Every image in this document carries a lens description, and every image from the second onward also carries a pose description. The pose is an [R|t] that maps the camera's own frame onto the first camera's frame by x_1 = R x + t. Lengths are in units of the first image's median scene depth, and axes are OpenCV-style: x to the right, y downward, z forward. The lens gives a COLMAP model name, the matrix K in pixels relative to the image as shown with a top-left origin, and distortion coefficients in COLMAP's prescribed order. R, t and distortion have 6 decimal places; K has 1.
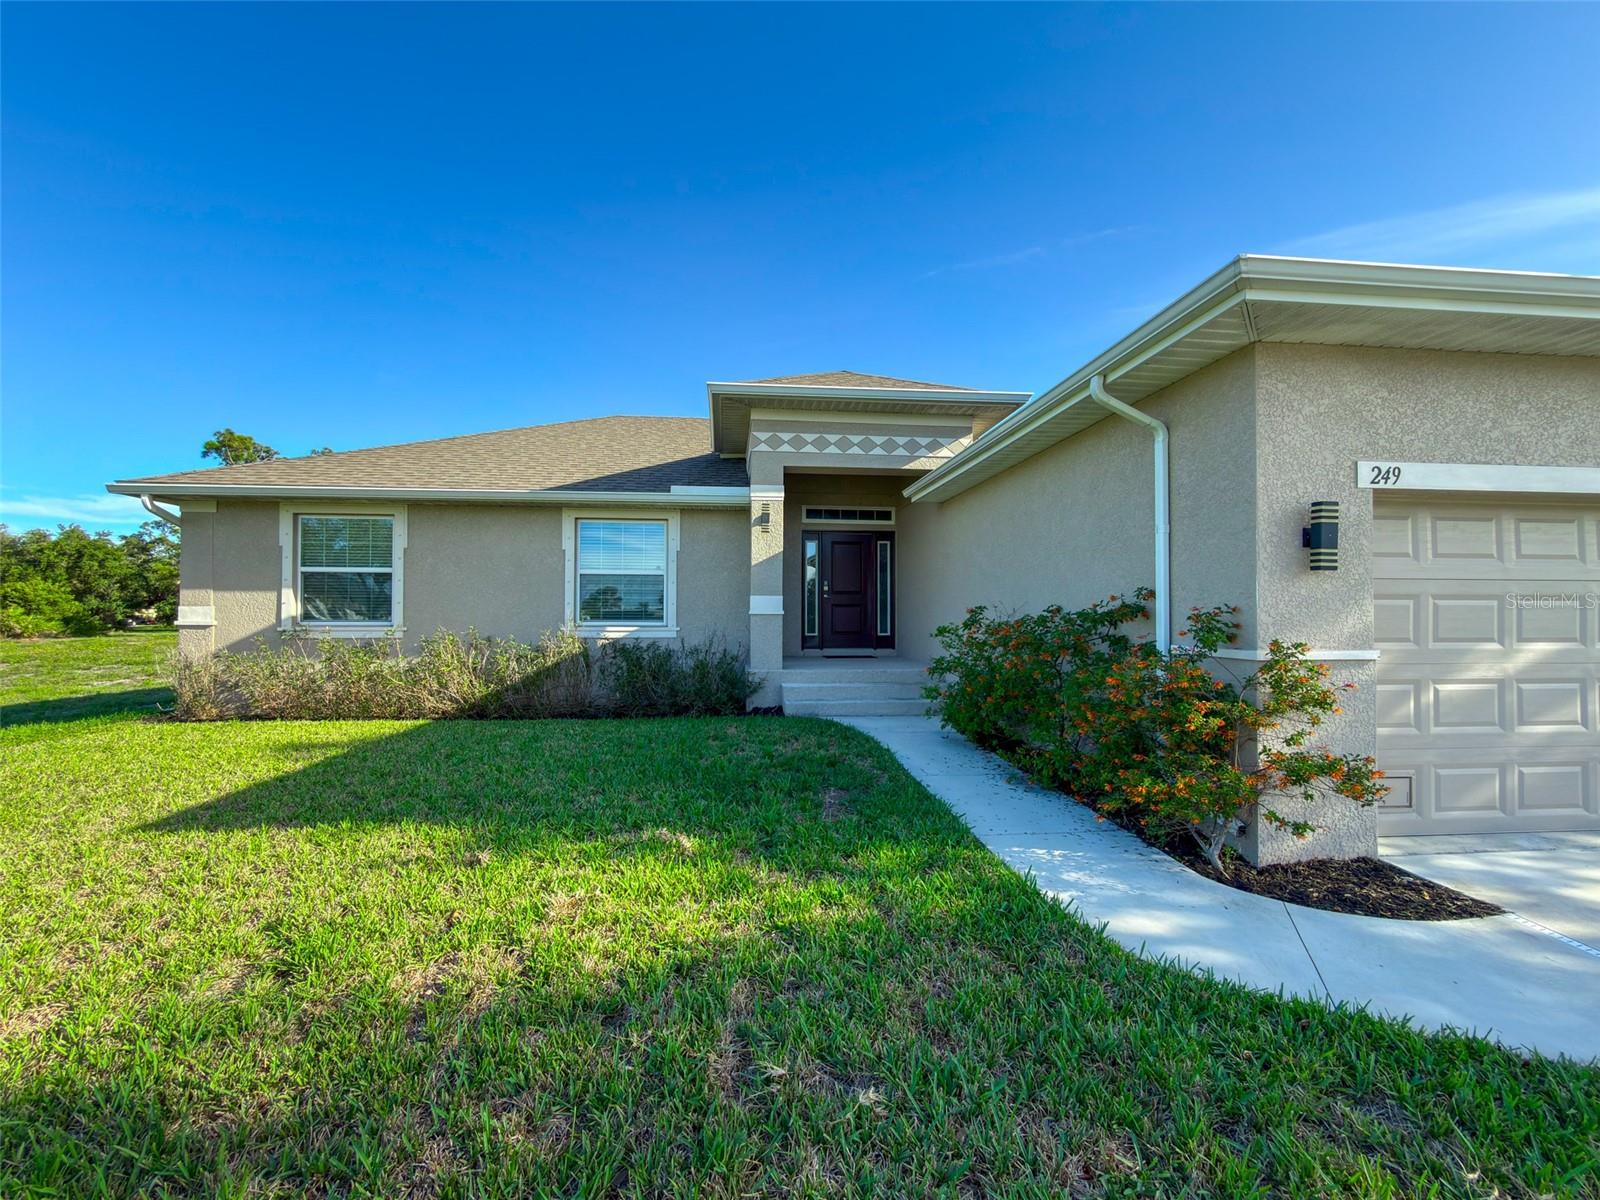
lens RADIAL K [[652.6, 0, 800.0], [0, 652.6, 600.0], [0, 0, 1]] dist [-0.000072, -0.000054]
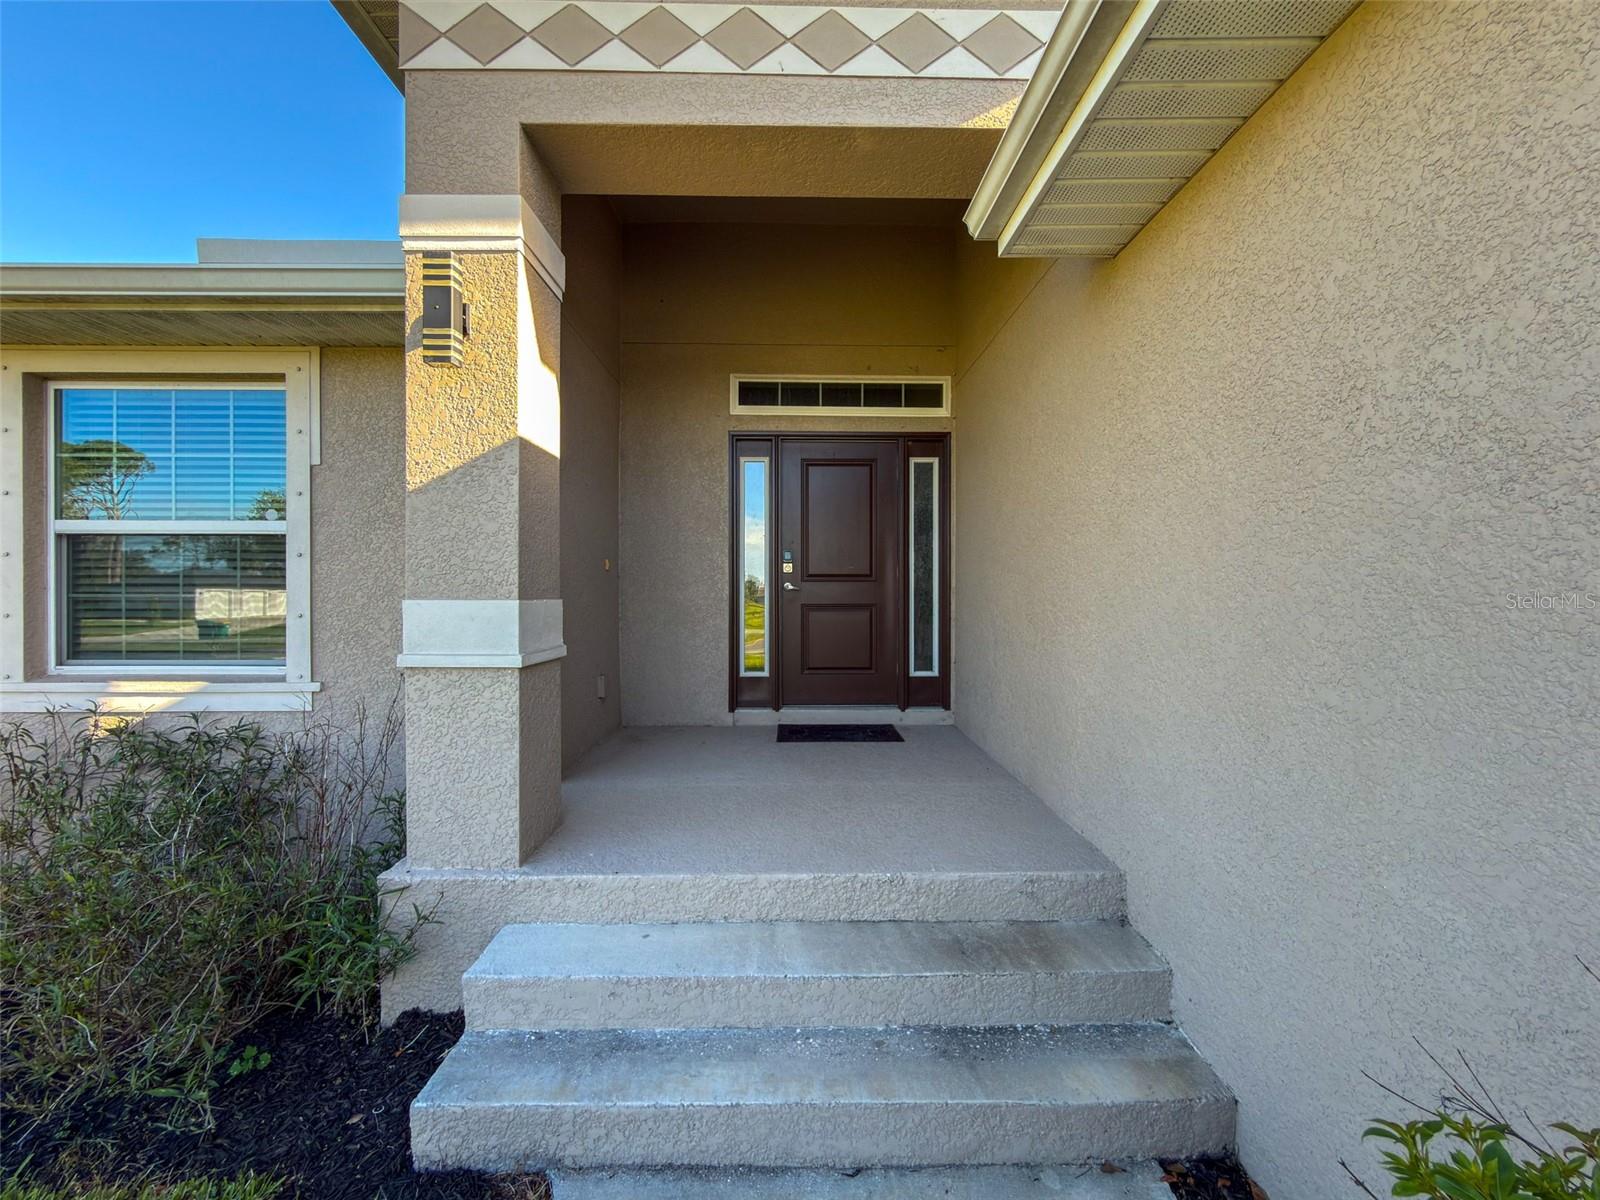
lens RADIAL K [[692.8, 0, 800.0], [0, 692.8, 600.0], [0, 0, 1]] dist [-0.001137, -0.000110]
pose [[0.996222, -0.001858, -0.086826, 0.109952], [0.004571, 0.999507, 0.031060, -0.013824], [0.086726, -0.031339, 0.995739, 0.682684]]
